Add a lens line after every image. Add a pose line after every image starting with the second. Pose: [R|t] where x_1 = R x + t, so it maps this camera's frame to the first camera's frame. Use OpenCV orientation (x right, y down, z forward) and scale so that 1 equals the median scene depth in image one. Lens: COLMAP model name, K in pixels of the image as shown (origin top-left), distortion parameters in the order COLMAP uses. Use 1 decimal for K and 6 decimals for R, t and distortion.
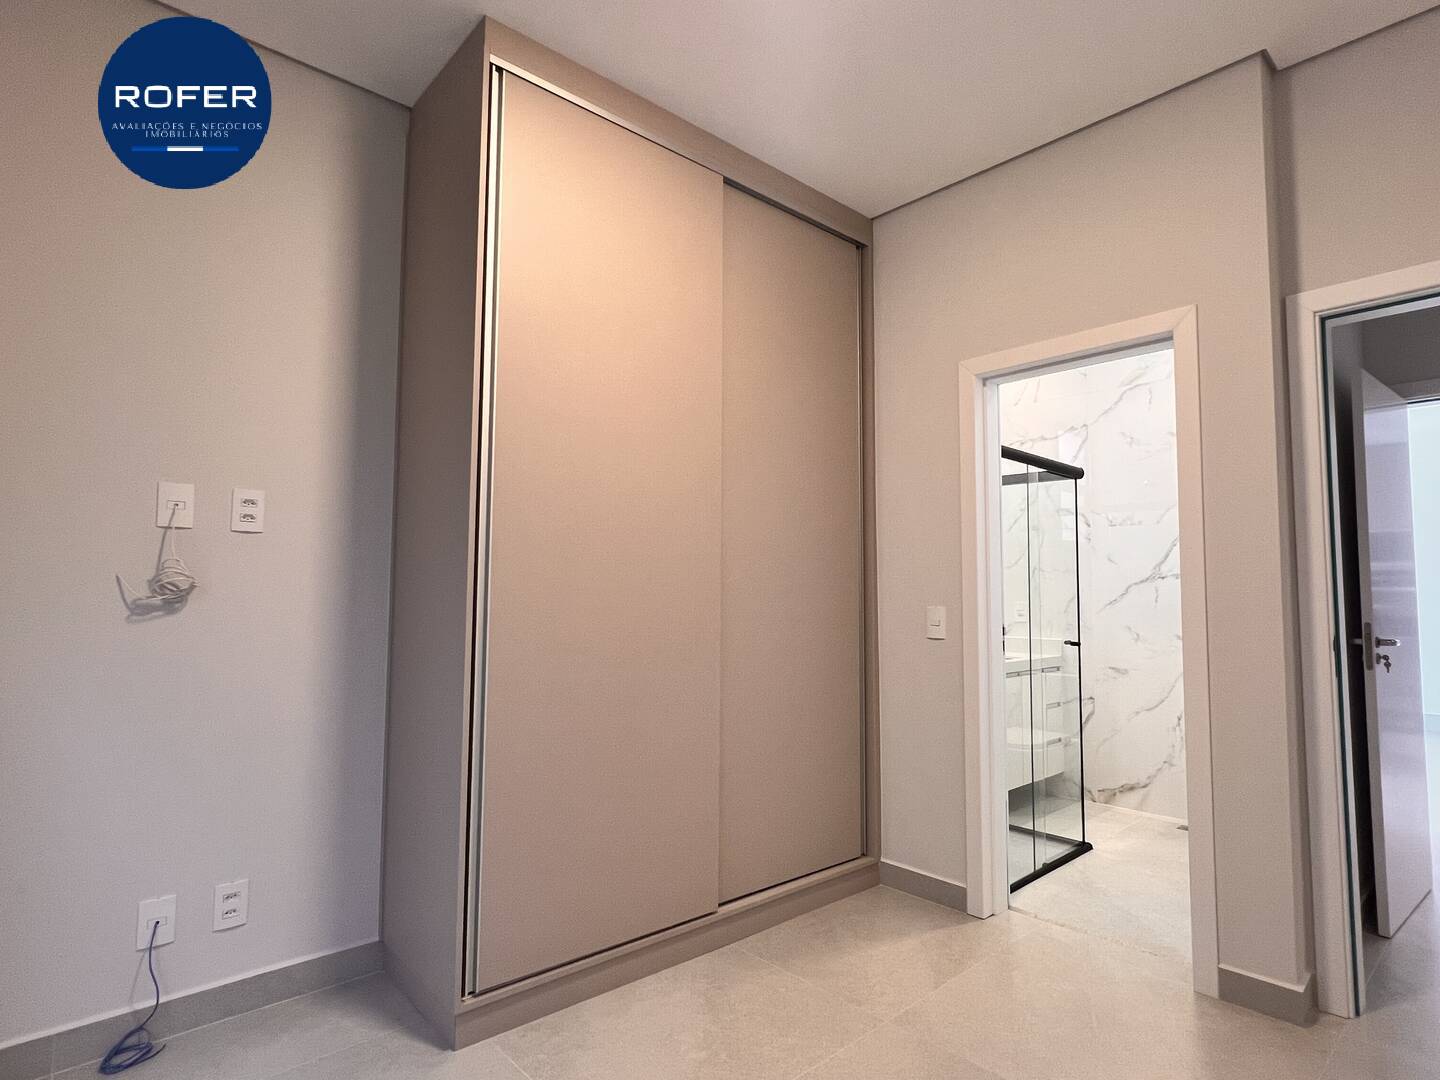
lens RADIAL K [[756.7, 0, 714.2], [0, 756.7, 543.9], [0, 0, 1]] dist [-0.004623, 0.001663]
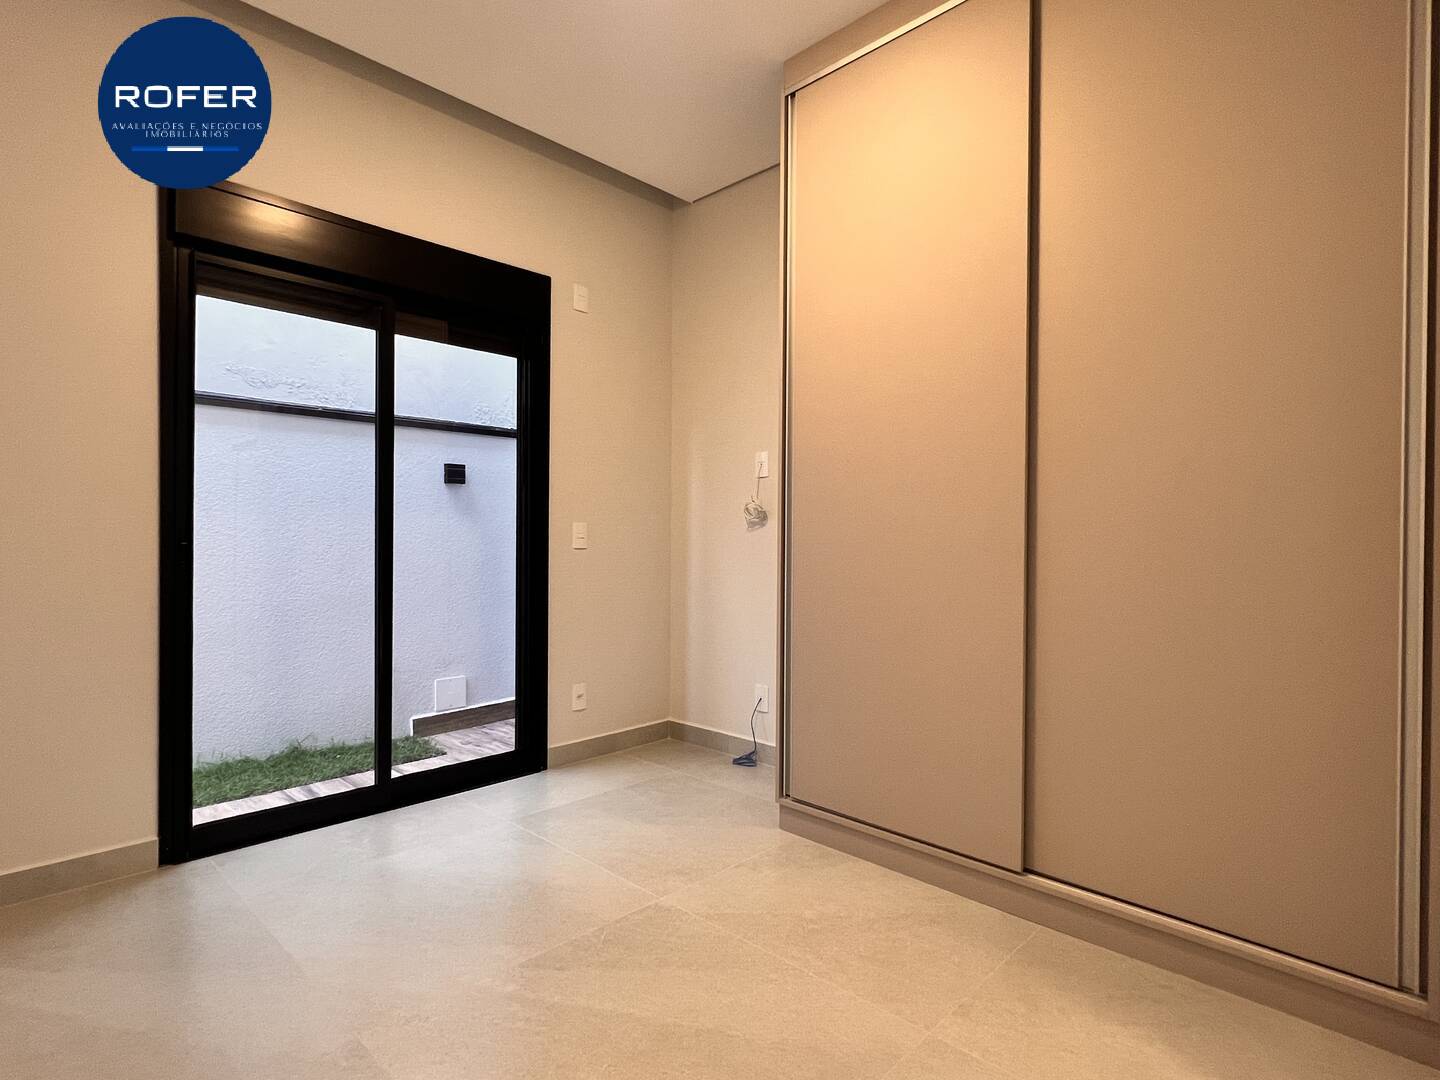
lens RADIAL K [[756.7, 0, 714.2], [0, 756.7, 543.9], [0, 0, 1]] dist [-0.004623, 0.001663]
pose [[0.064021, -0.000463, -0.997948, 0.433428], [0.056590, 0.998392, 0.003167, 0.050982], [0.996343, -0.056677, 0.063944, 0.330943]]
